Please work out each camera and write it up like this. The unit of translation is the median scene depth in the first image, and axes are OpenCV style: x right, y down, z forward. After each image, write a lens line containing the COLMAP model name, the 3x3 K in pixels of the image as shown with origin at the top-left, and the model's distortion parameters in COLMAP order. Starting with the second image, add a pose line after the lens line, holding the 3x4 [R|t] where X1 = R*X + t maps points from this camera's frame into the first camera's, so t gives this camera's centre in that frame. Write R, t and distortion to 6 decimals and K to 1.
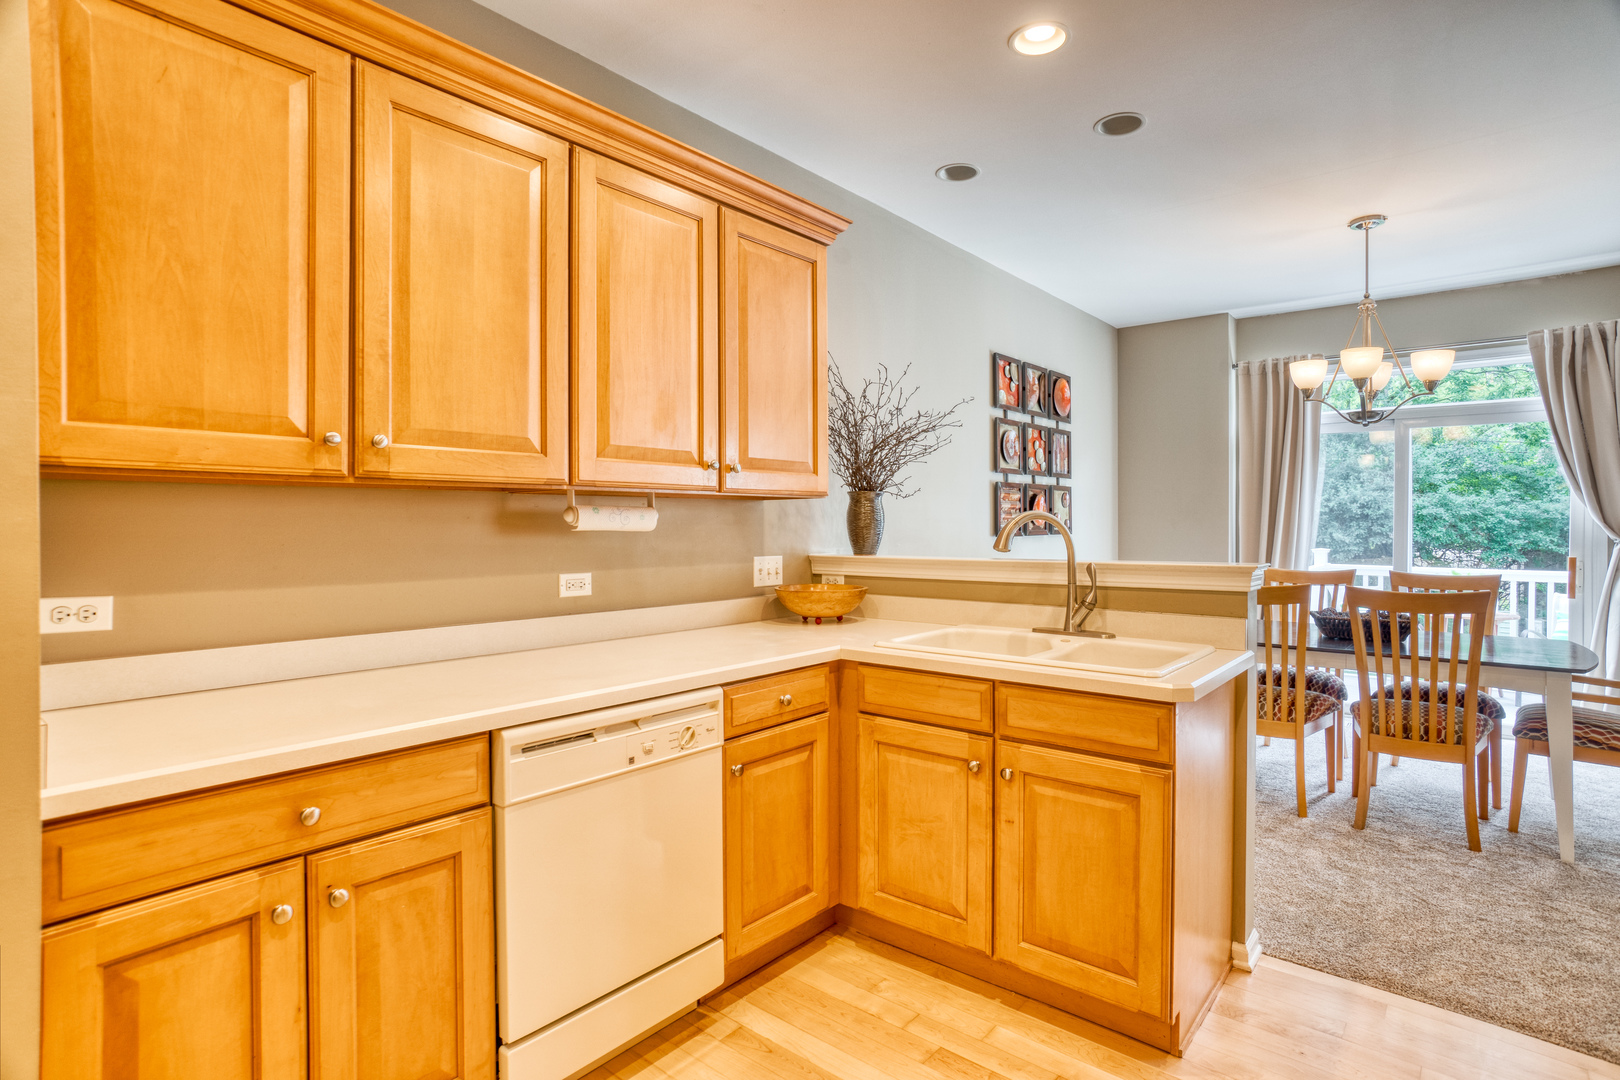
lens RADIAL K [[824.3, 0, 813.7], [0, 824.3, 529.4], [0, 0, 1]] dist [-0.039271, 0.028511]
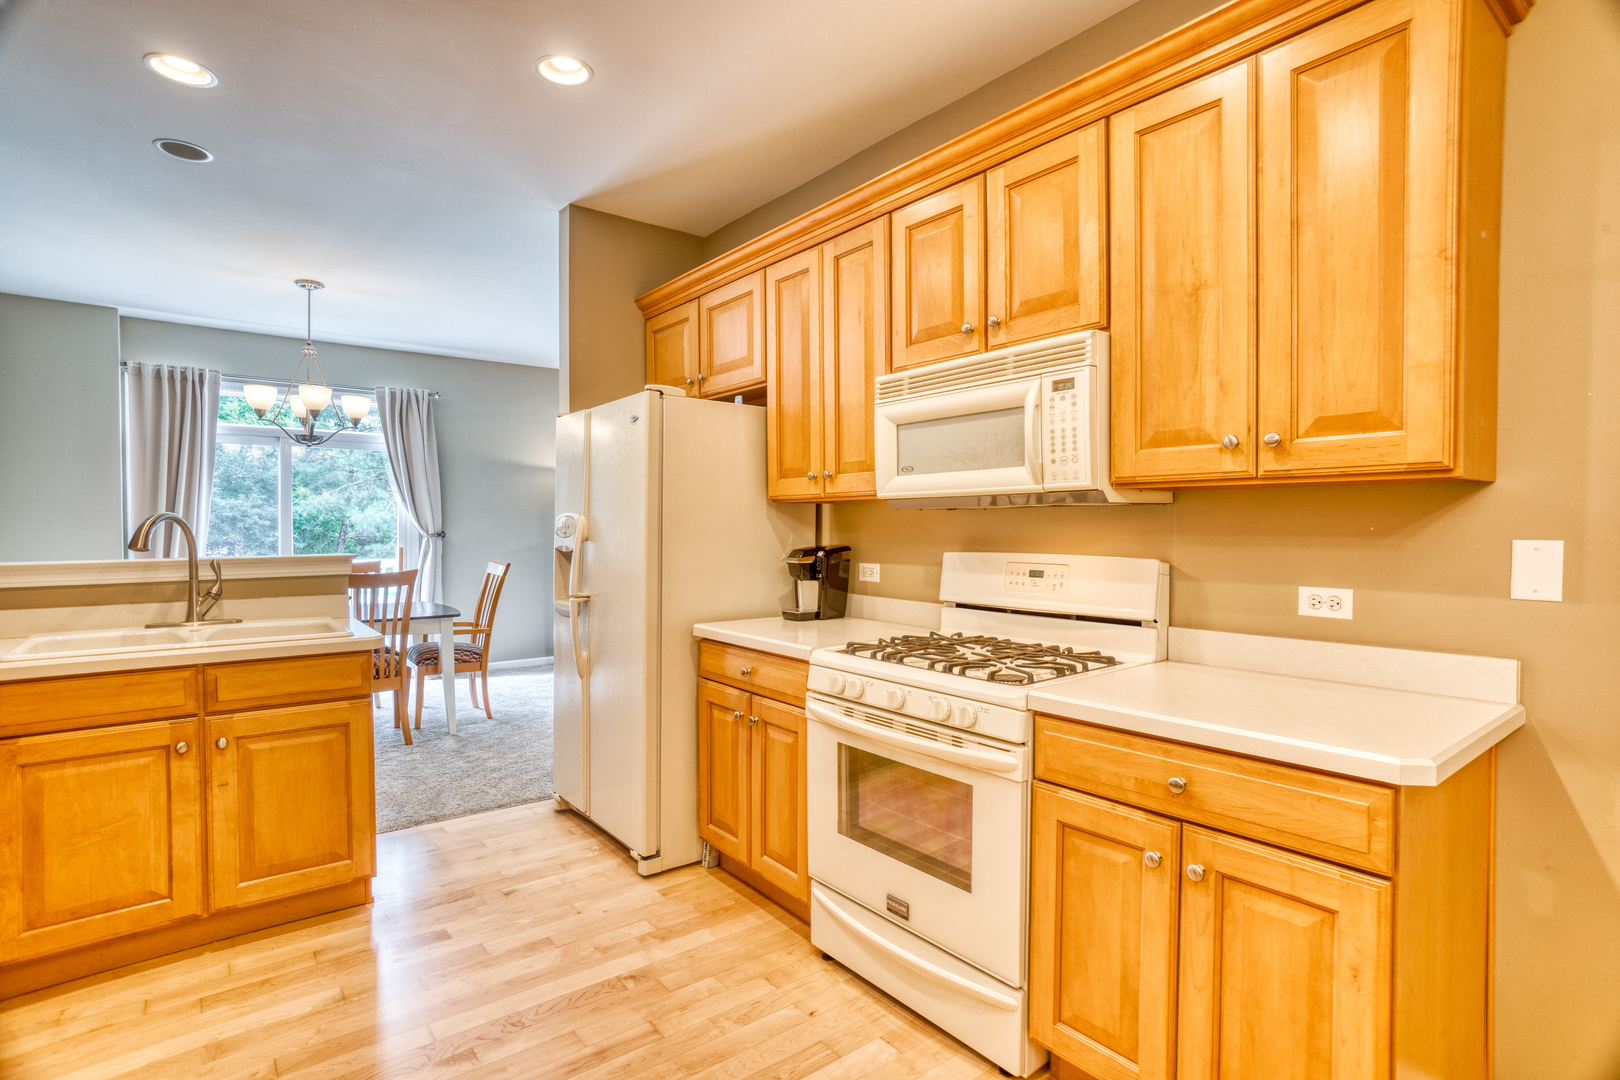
lens RADIAL K [[801.7, 0, 765.4], [0, 801.7, 537.8], [0, 0, 1]] dist [-0.001462, 0.000406]
pose [[0.273217, -0.016659, 0.961808, -0.530529], [0.007227, 0.999857, 0.015265, 0.000540], [-0.961925, 0.002780, 0.273299, -0.028879]]
